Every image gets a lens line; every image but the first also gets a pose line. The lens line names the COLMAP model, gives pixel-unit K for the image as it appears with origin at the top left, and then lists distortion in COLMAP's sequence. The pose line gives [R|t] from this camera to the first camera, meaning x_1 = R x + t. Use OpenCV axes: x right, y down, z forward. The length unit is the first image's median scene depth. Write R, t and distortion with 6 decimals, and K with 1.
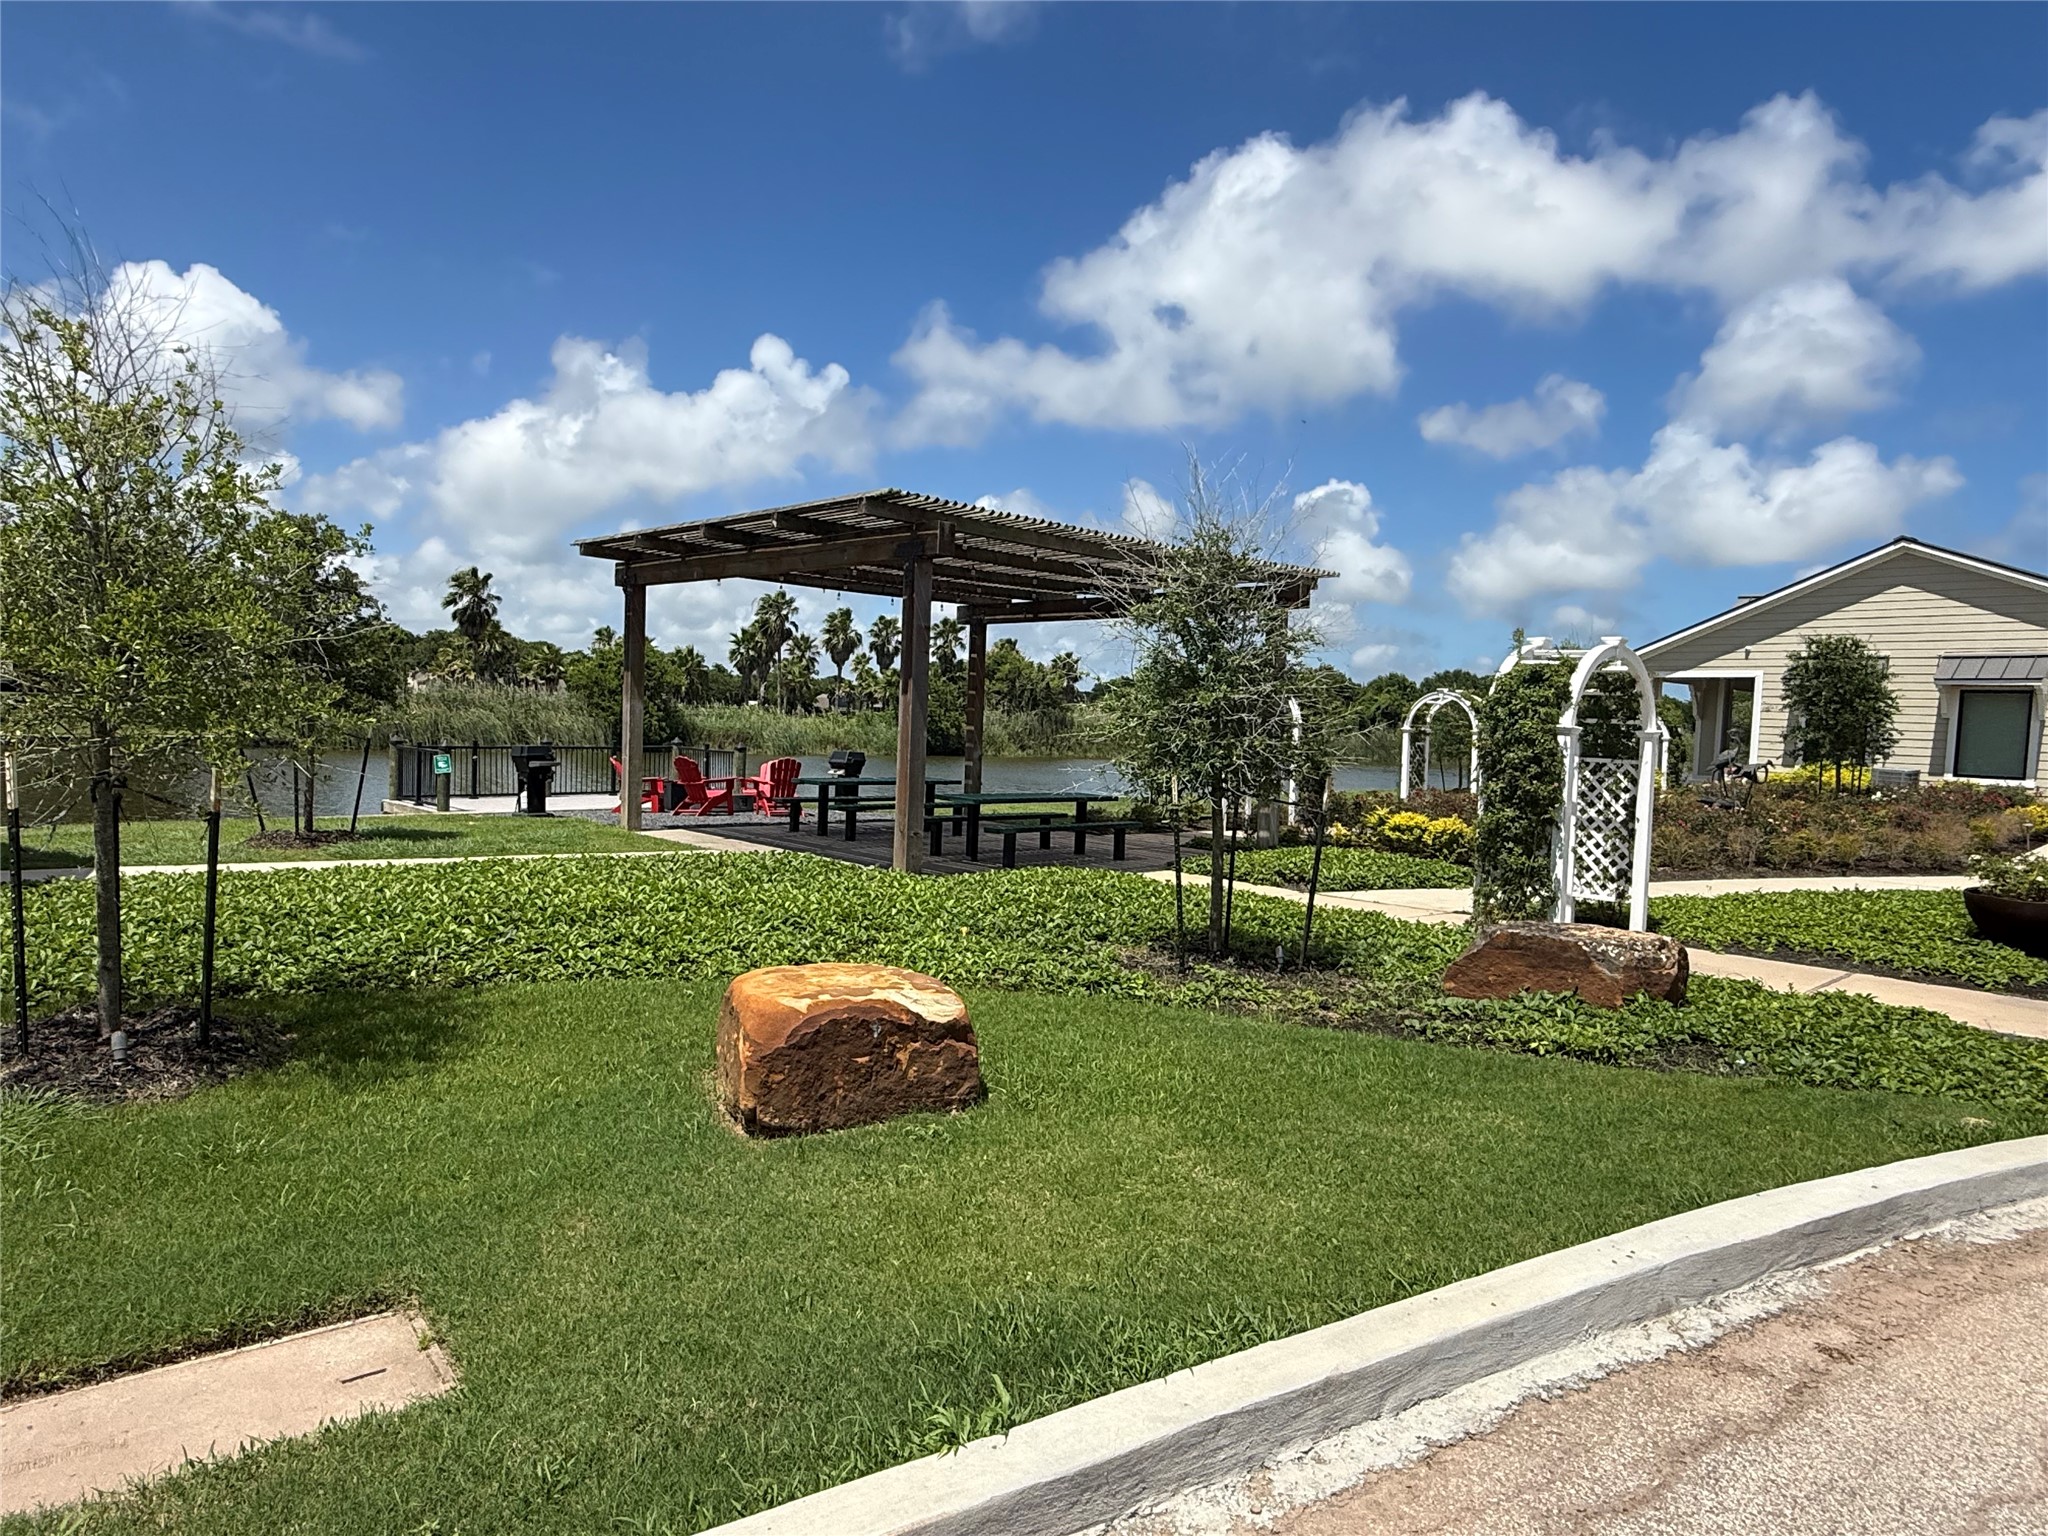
lens RADIAL K [[1260.8, 0, 1038.9], [0, 1260.8, 770.2], [0, 0, 1]] dist [0.009277, -0.000370]
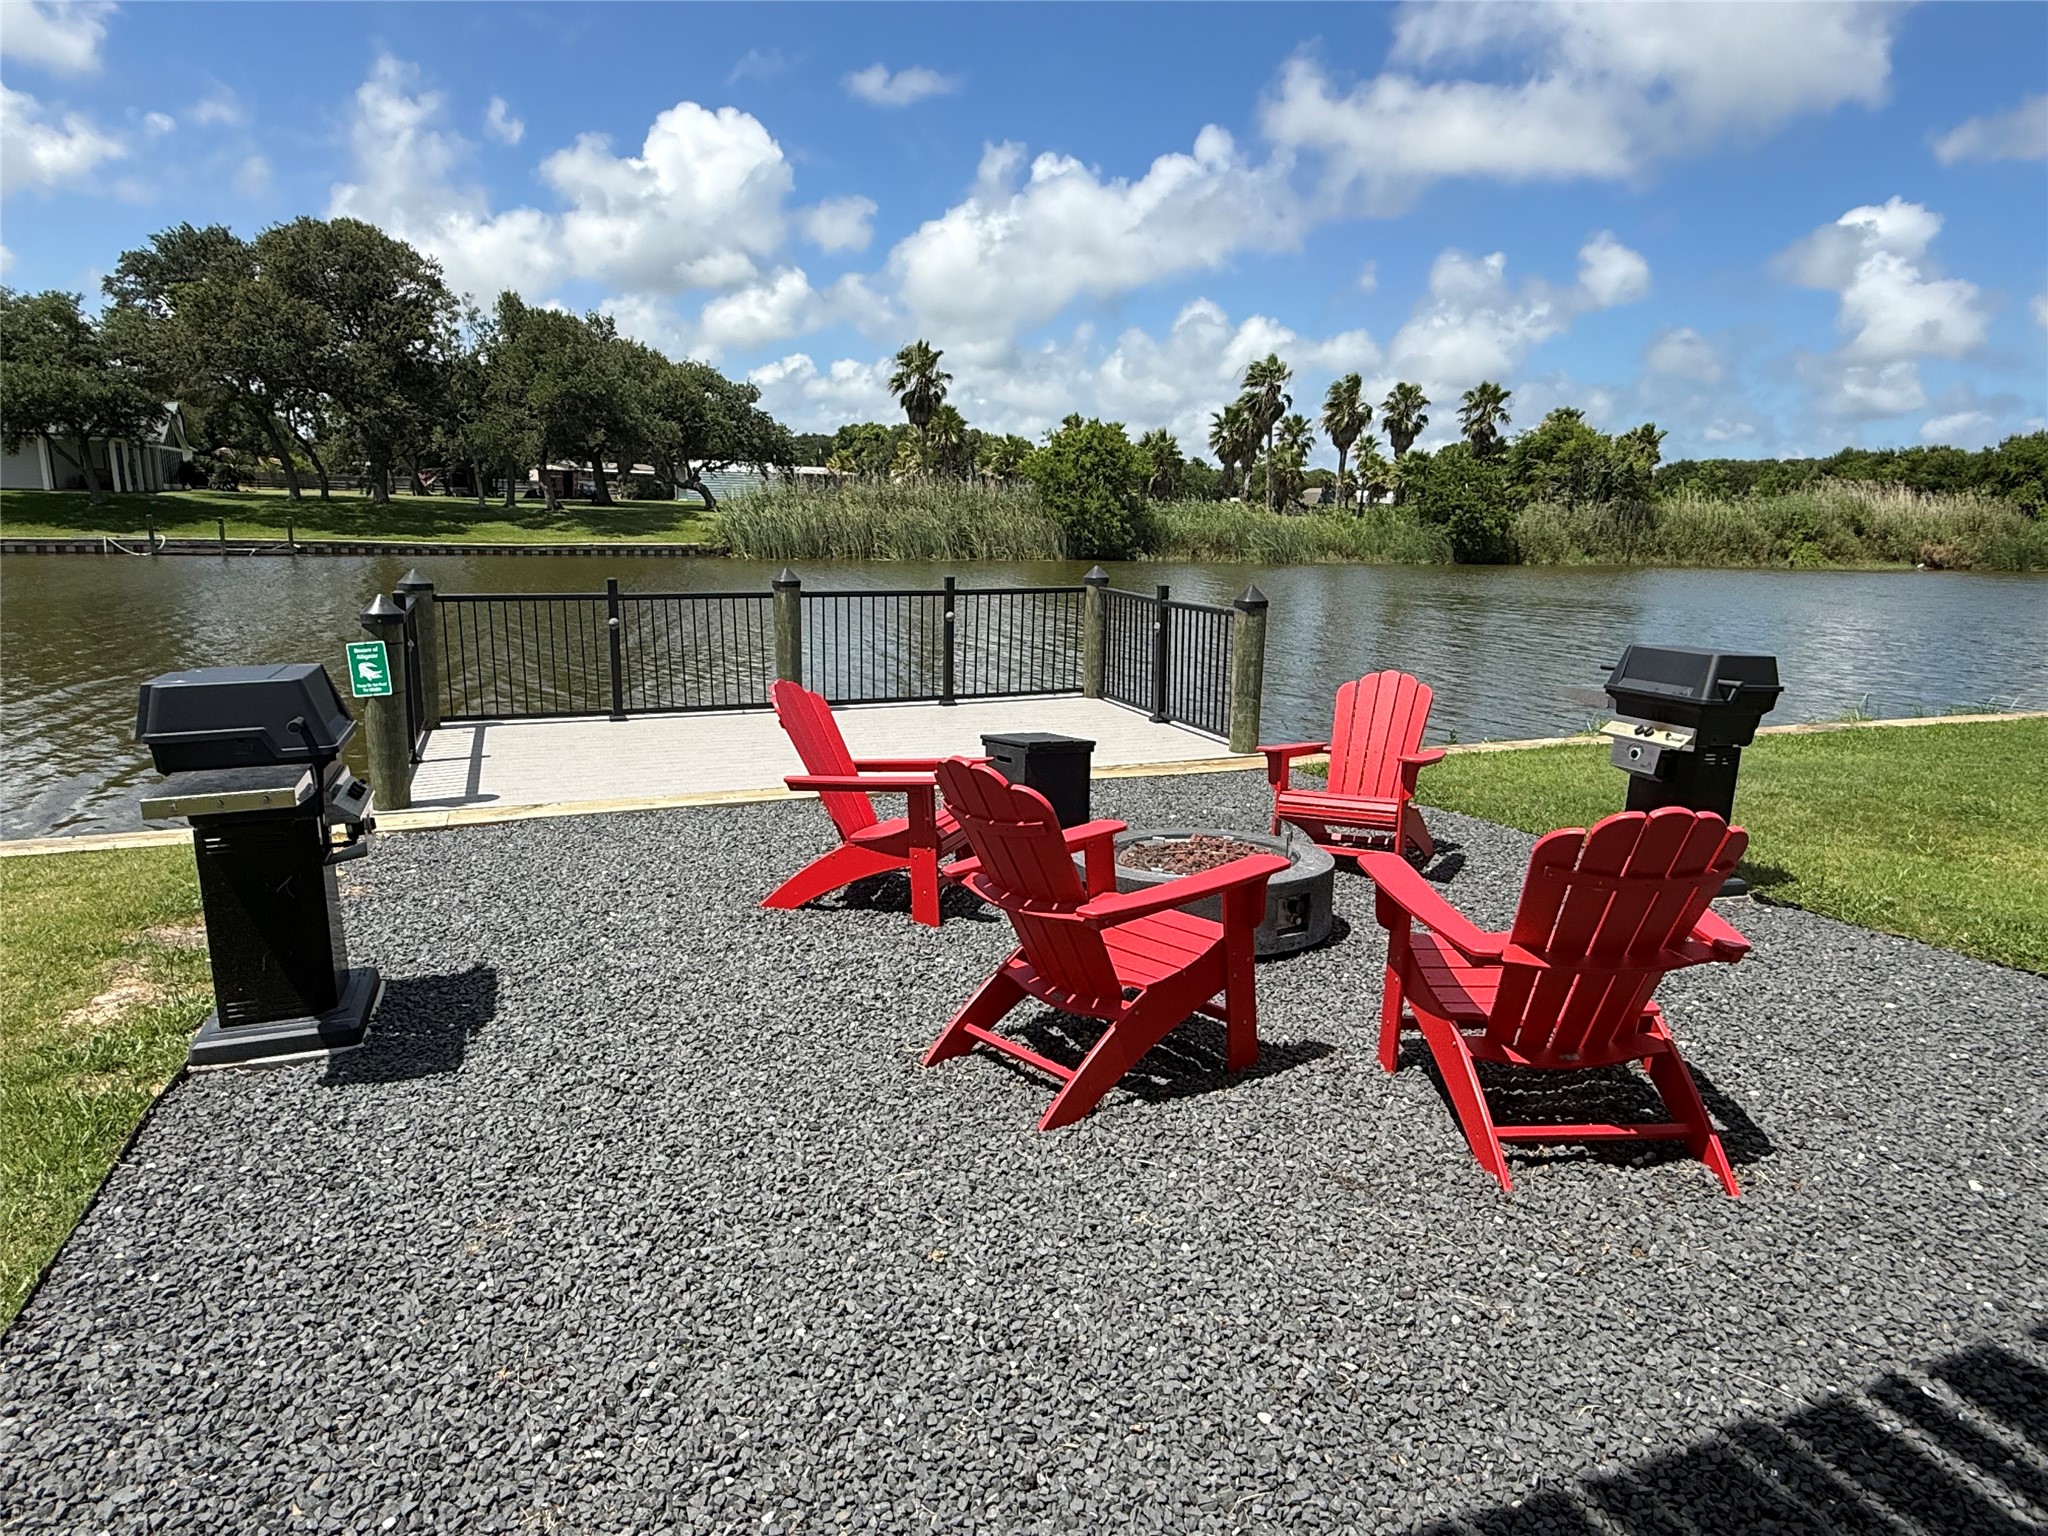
lens RADIAL K [[1260.8, 0, 1030.1], [0, 1260.8, 779.9], [0, 0, 1]] dist [0.009277, -0.000370]
pose [[0.929799, 0.064299, -0.362407, -0.038488], [-0.004739, 0.986632, 0.162893, -0.005091], [0.368036, -0.149740, 0.917675, 0.156603]]
